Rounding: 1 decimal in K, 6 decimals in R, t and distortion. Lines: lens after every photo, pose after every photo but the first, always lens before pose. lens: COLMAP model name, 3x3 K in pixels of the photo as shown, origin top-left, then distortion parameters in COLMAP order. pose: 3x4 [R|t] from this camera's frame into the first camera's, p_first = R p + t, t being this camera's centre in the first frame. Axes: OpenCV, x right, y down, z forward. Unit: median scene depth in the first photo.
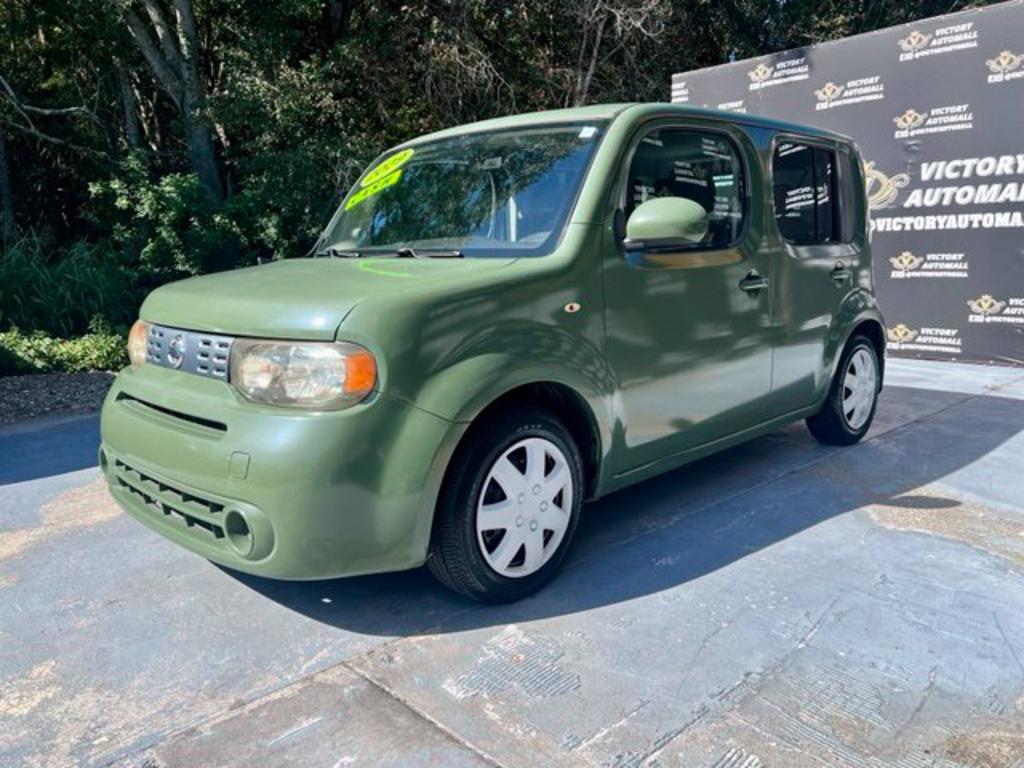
lens RADIAL K [[807.7, 0, 512.0], [0, 807.7, 384.0], [0, 0, 1]] dist [0.033890, -0.030291]
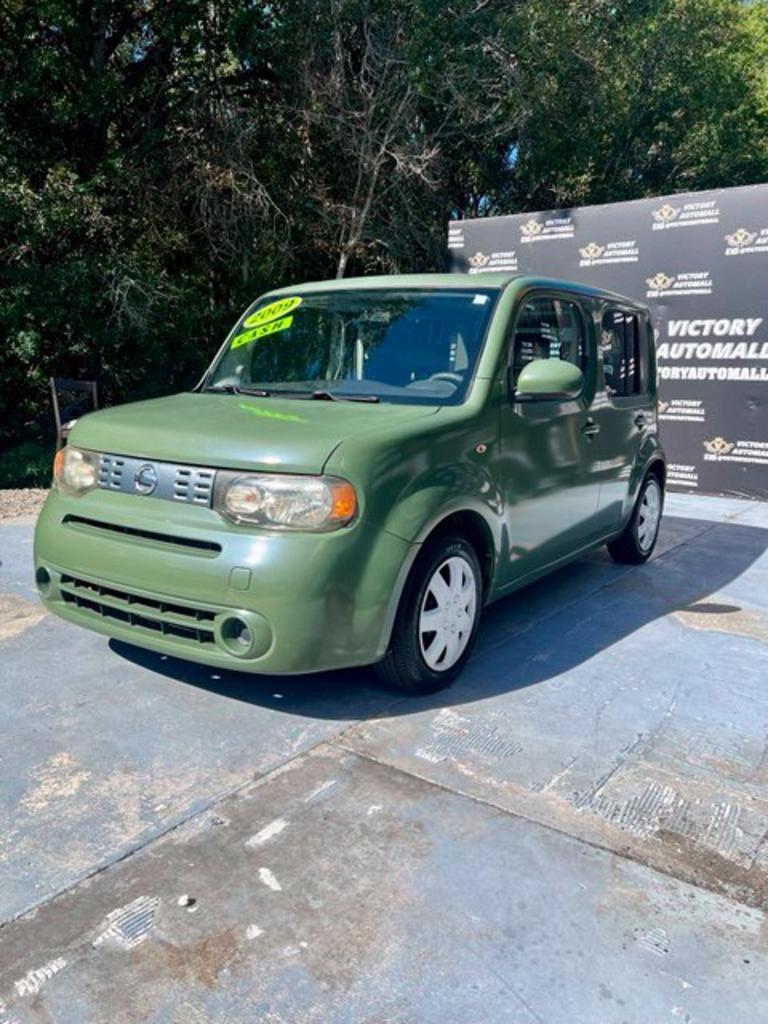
lens RADIAL K [[810.2, 0, 388.9], [0, 810.2, 528.4], [0, 0, 1]] dist [0.031009, -0.006978]
pose [[0.980725, 0.005810, 0.195306, -0.206094], [-0.010764, 0.999646, 0.024313, -0.002498], [-0.195096, -0.025946, 0.980441, -0.113750]]
